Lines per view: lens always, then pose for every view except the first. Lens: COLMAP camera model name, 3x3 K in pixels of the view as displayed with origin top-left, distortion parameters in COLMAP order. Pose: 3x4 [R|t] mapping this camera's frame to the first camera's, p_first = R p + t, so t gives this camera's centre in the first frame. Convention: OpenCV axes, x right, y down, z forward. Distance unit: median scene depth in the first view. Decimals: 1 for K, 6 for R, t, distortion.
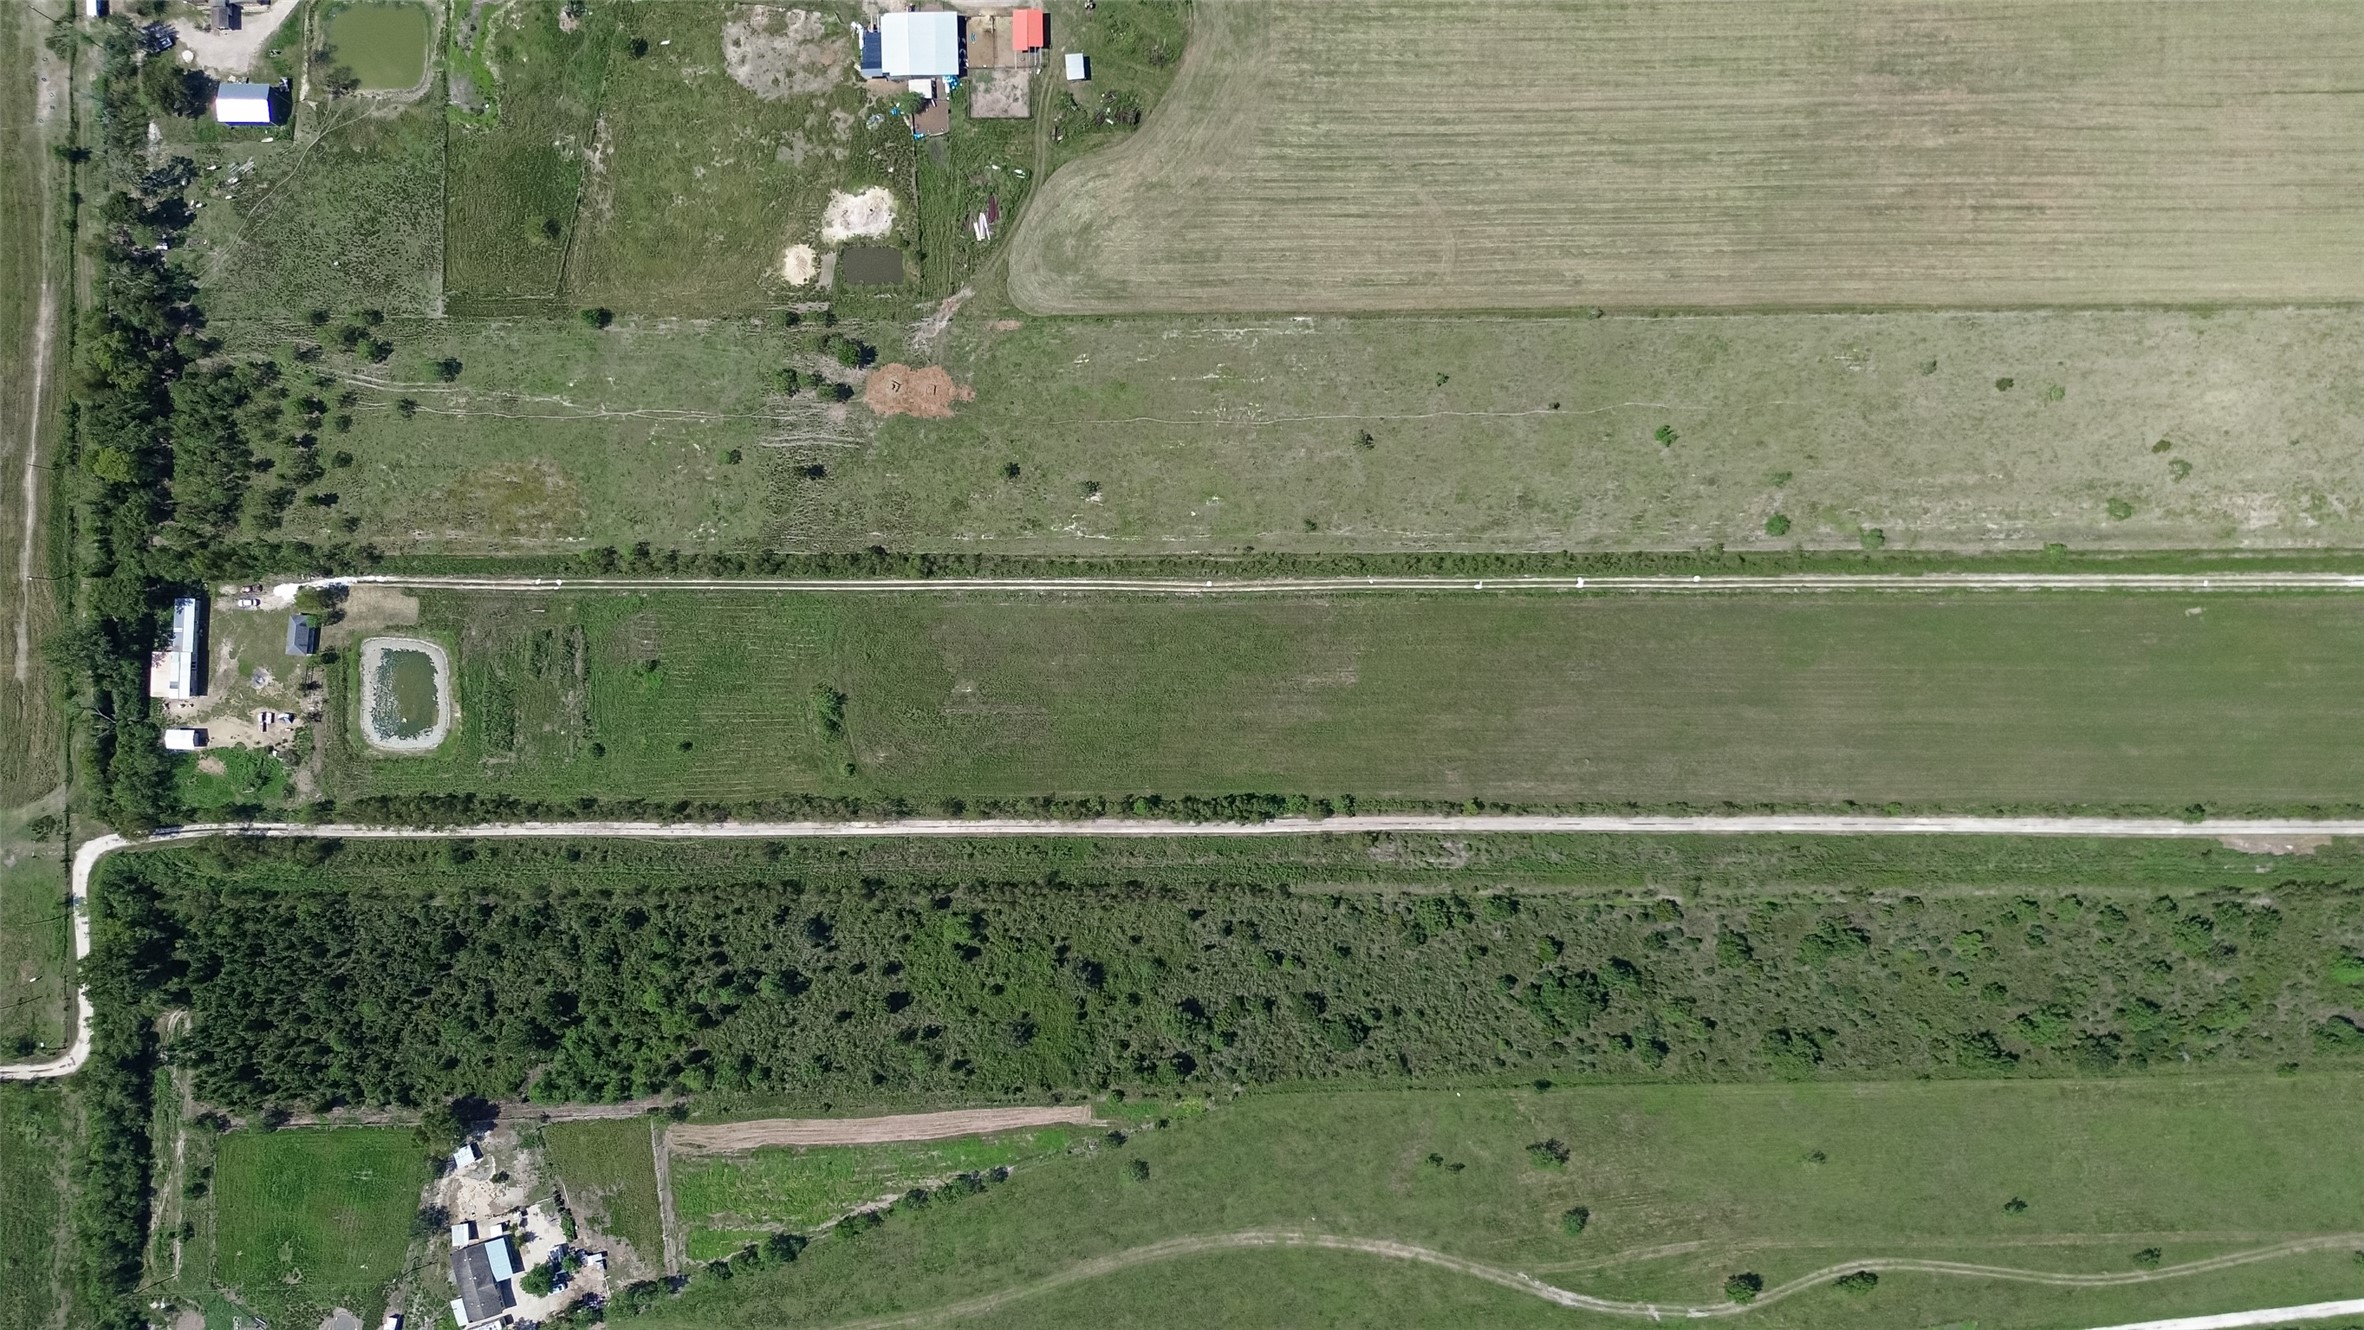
lens RADIAL K [[1679.1, 0, 1180.9], [0, 1679.1, 669.6], [0, 0, 1]] dist [0.069948, -0.068672]
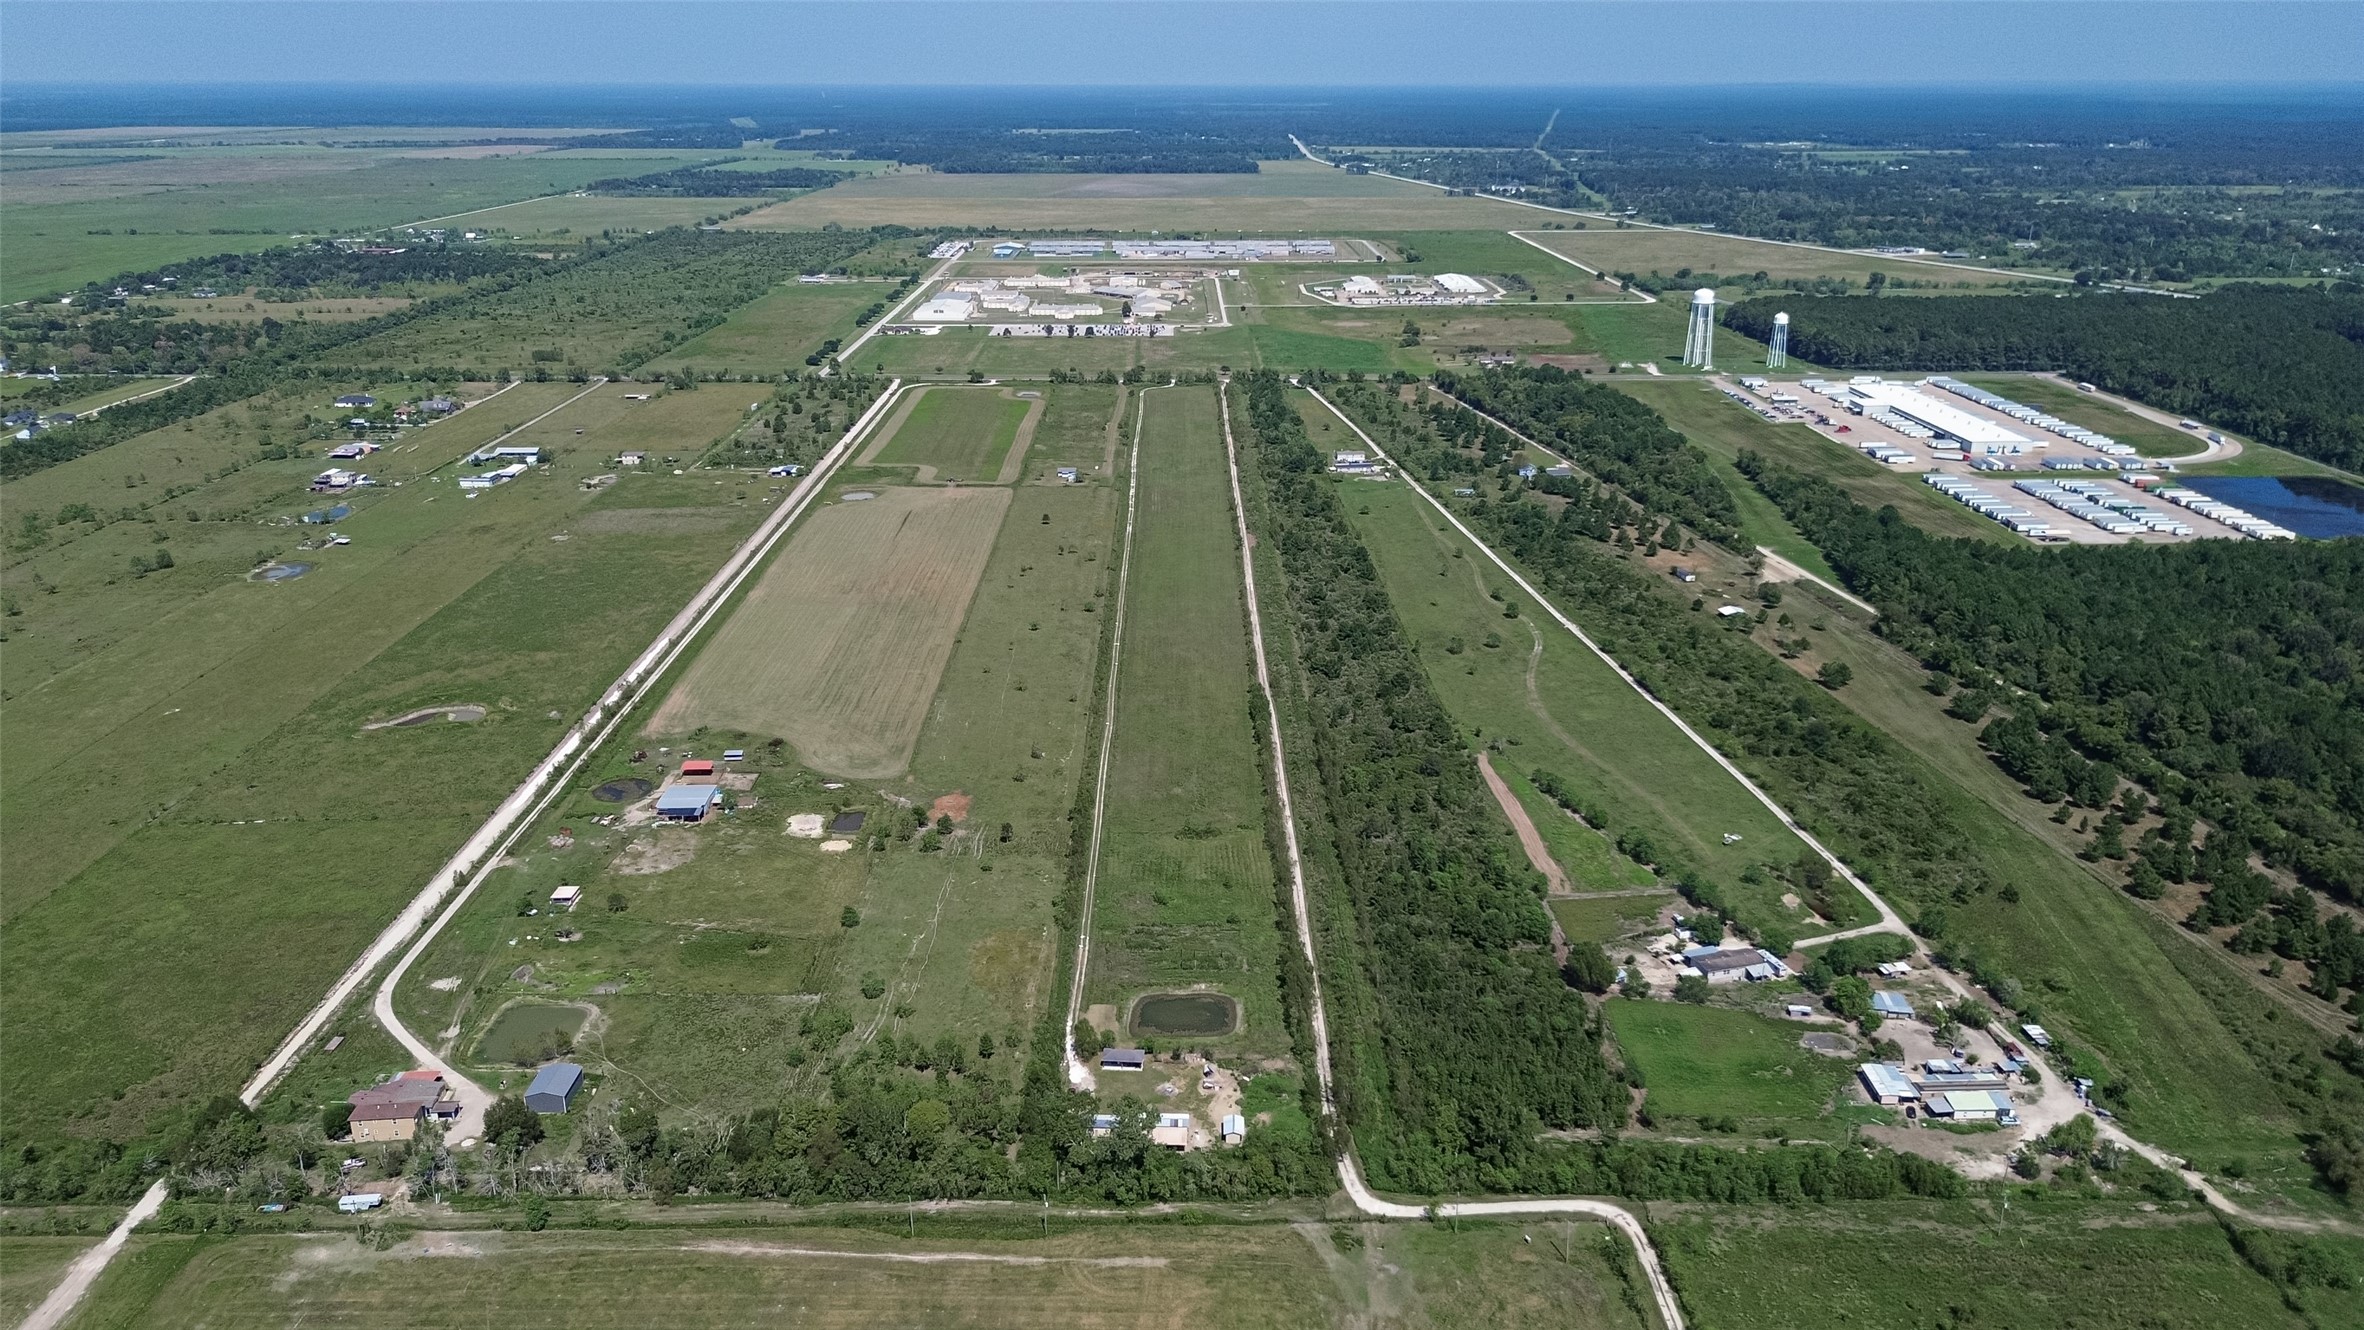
lens RADIAL K [[1679.1, 0, 1180.9], [0, 1679.1, 669.6], [0, 0, 1]] dist [0.069948, -0.068672]
pose [[-0.000524, -0.322800, 0.946467, -1.361223], [0.999872, 0.014962, 0.005657, 0.003899], [-0.015987, 0.946349, 0.322751, 0.479887]]
